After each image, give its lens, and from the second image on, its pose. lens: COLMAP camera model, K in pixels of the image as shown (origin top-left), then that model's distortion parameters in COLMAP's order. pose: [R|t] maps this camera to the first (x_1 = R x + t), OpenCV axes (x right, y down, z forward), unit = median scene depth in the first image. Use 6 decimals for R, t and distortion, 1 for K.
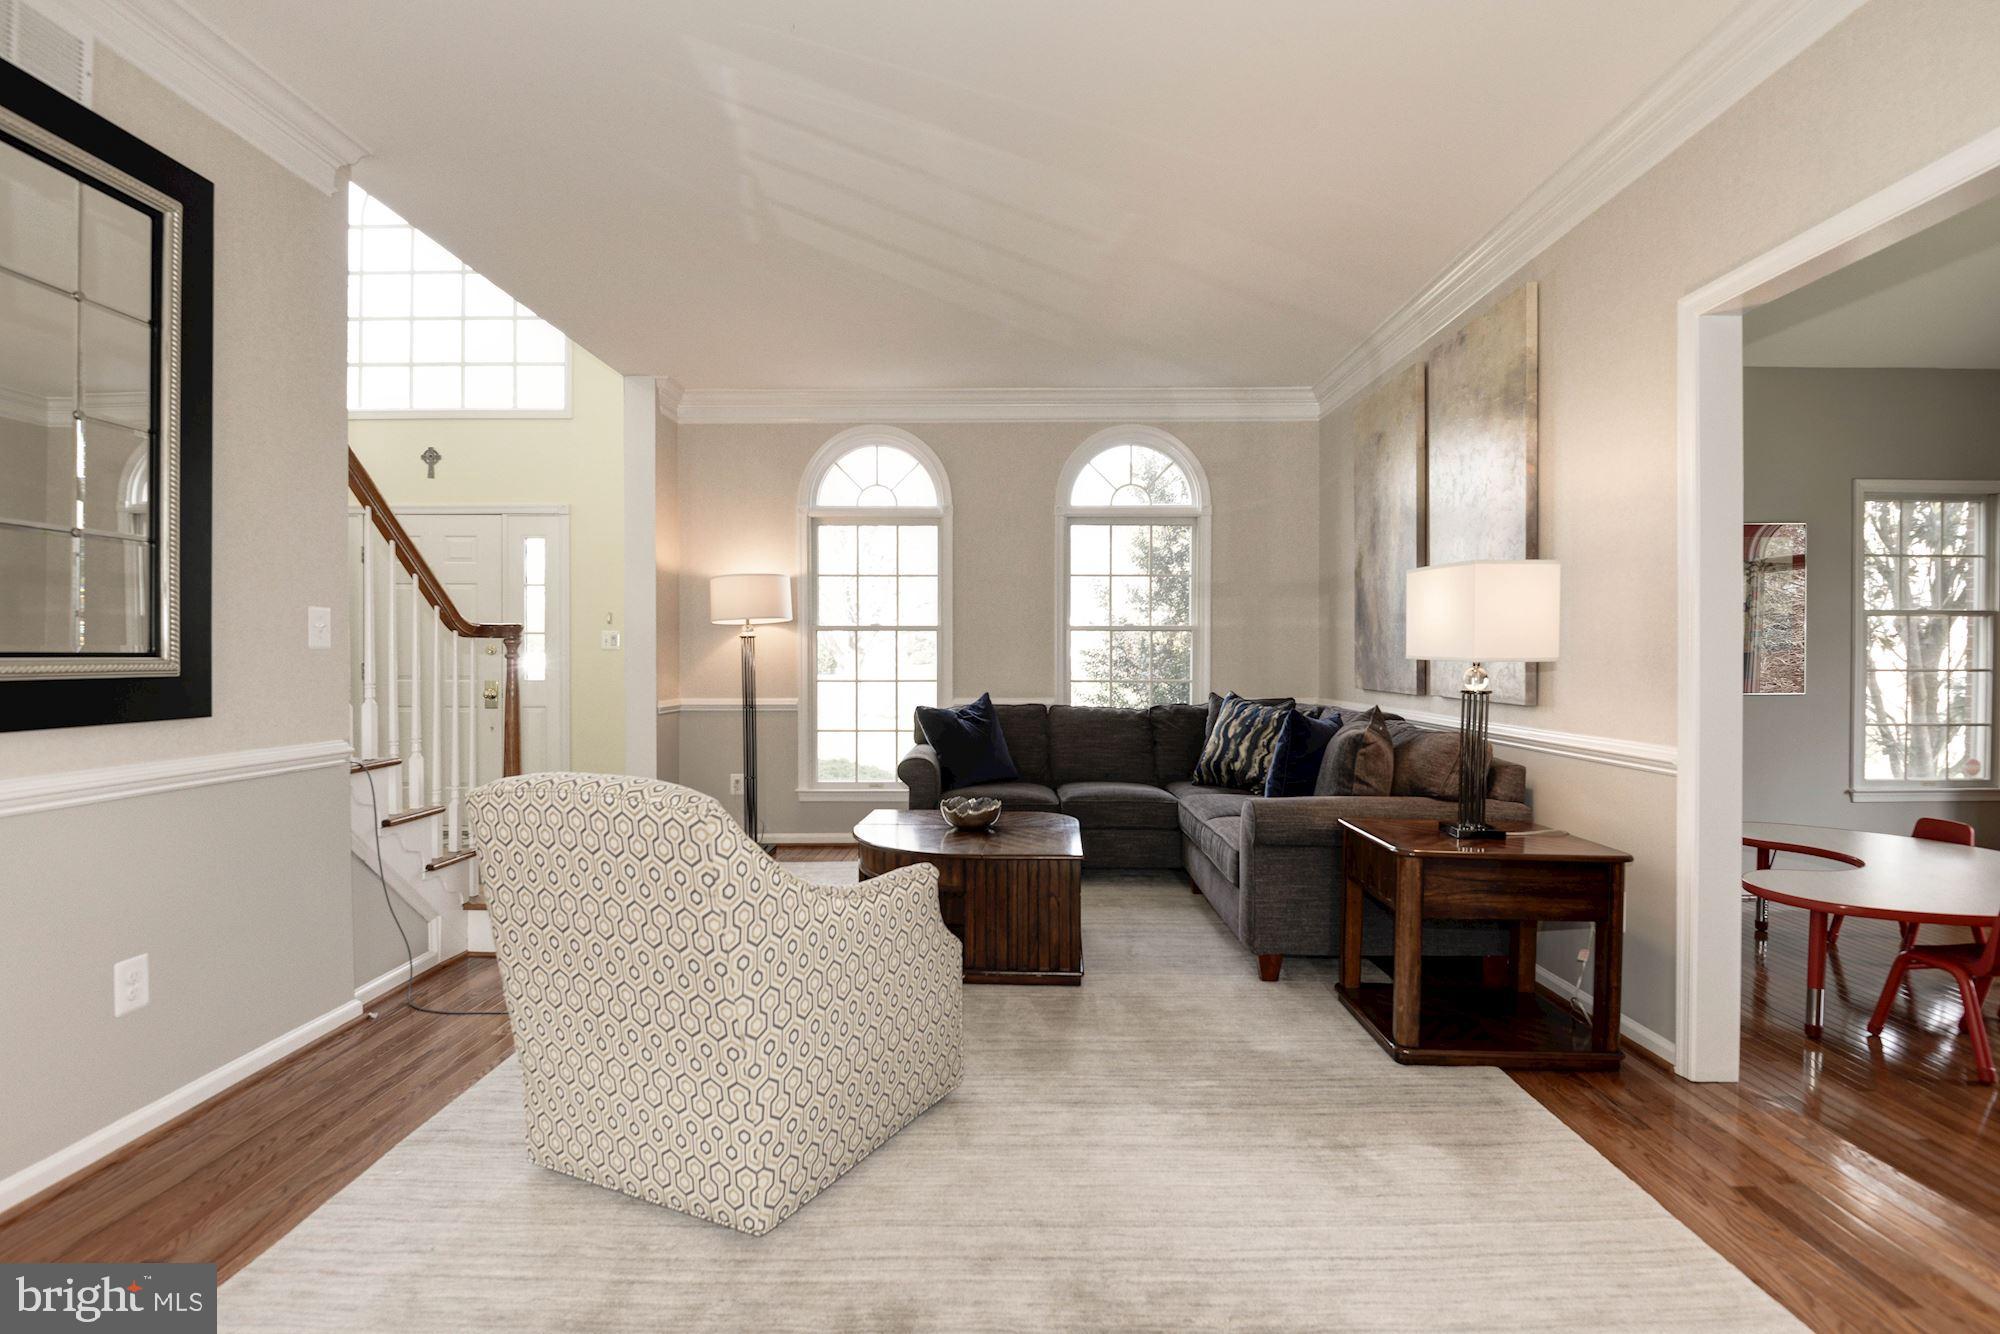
lens RADIAL K [[935.2, 0, 998.9], [0, 935.2, 665.5], [0, 0, 1]] dist [-0.004248, -0.013739]
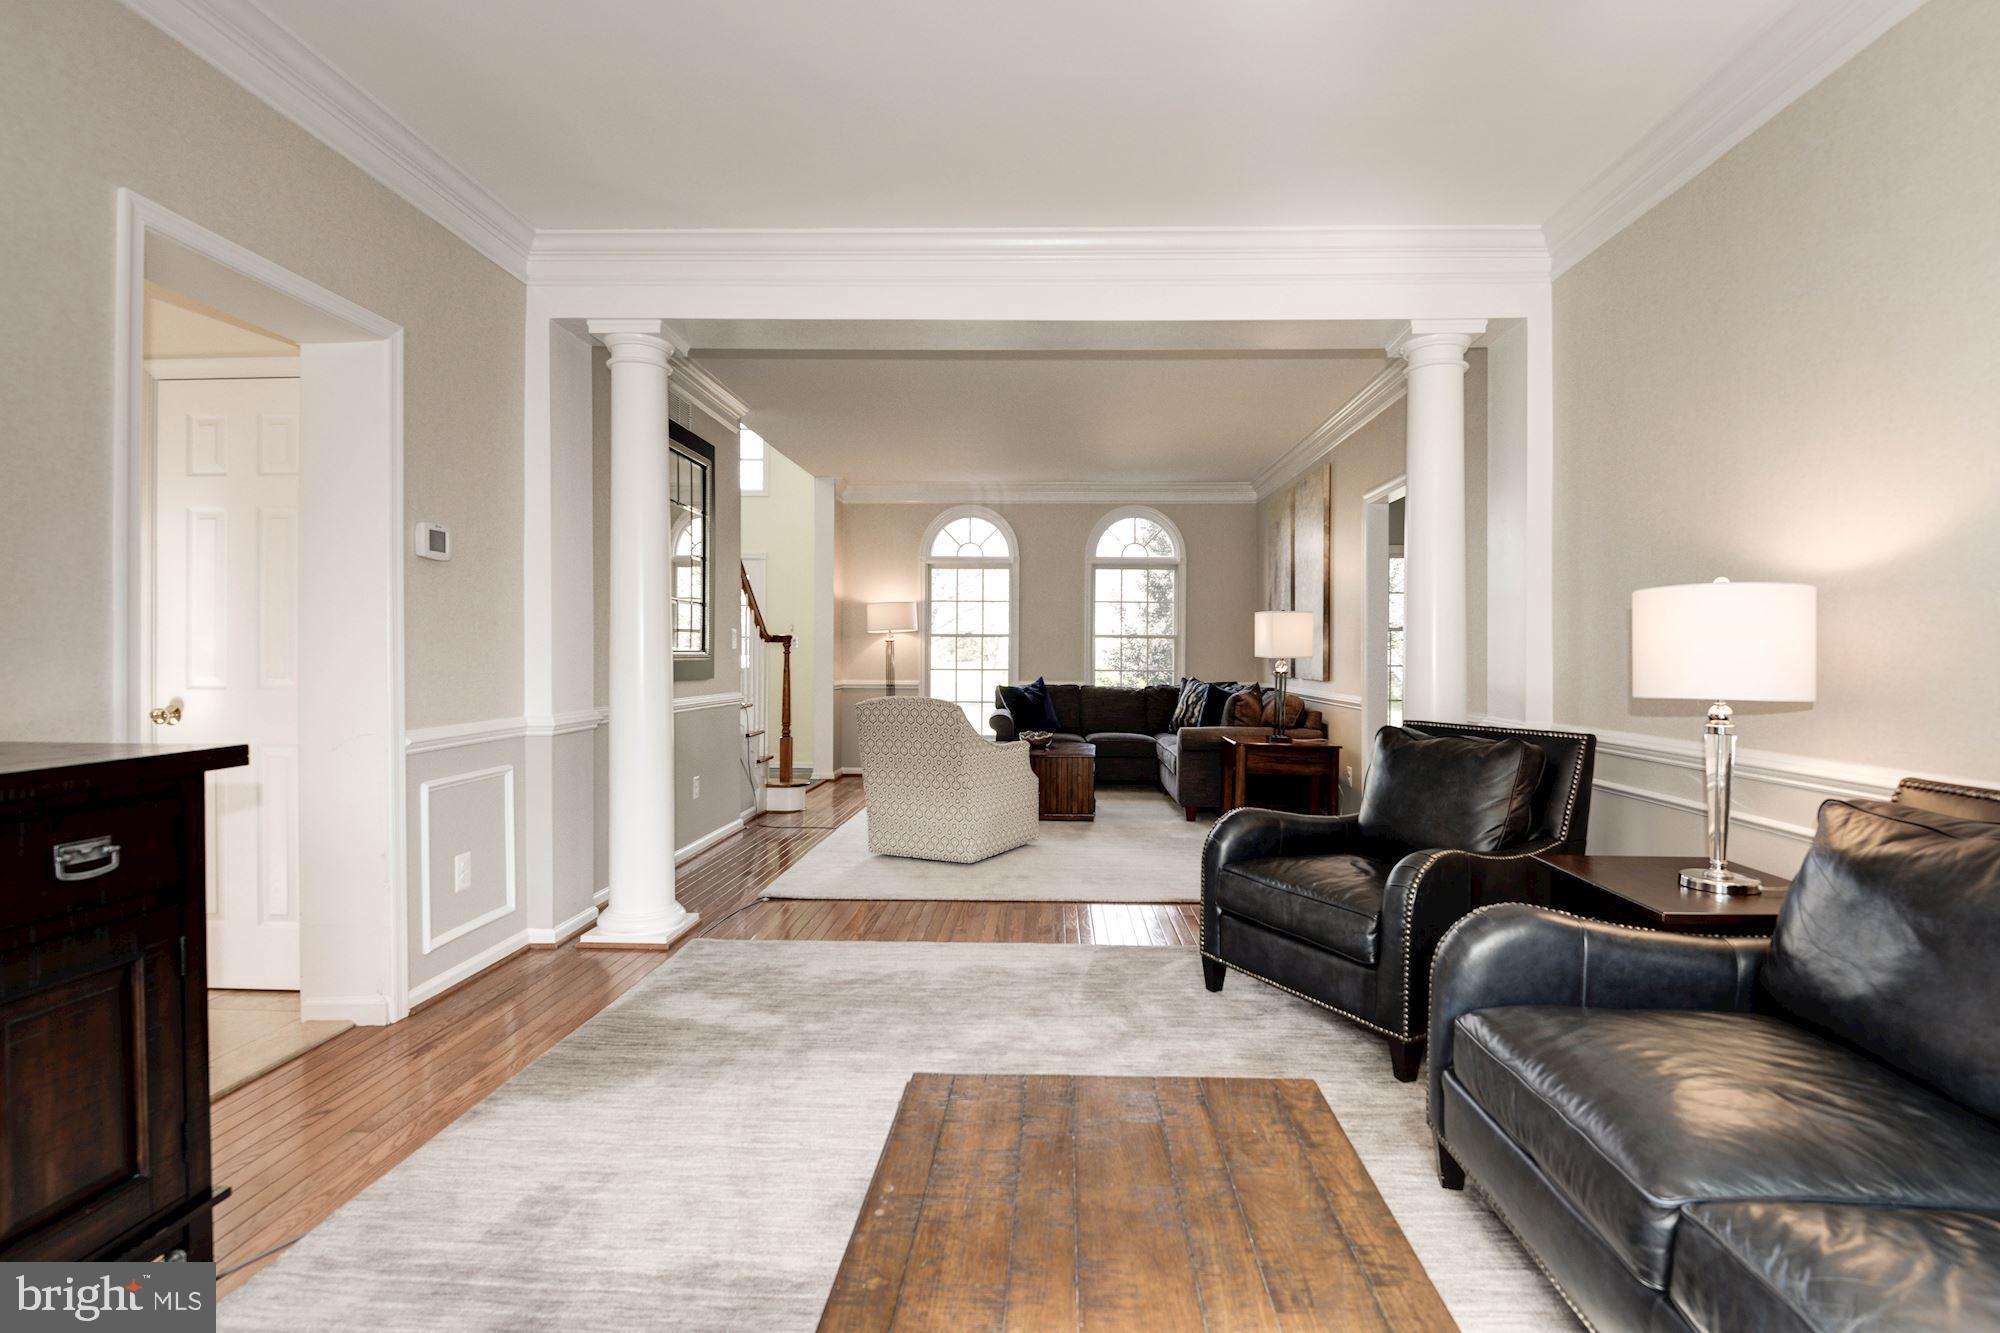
lens RADIAL K [[935.2, 0, 1008.8], [0, 935.2, 664.4], [0, 0, 1]] dist [-0.004248, -0.013739]
pose [[0.999477, 0.005139, -0.031936, -0.017336], [-0.005080, 0.999985, 0.001906, 0.004997], [0.031945, -0.001743, 0.999488, -0.565228]]
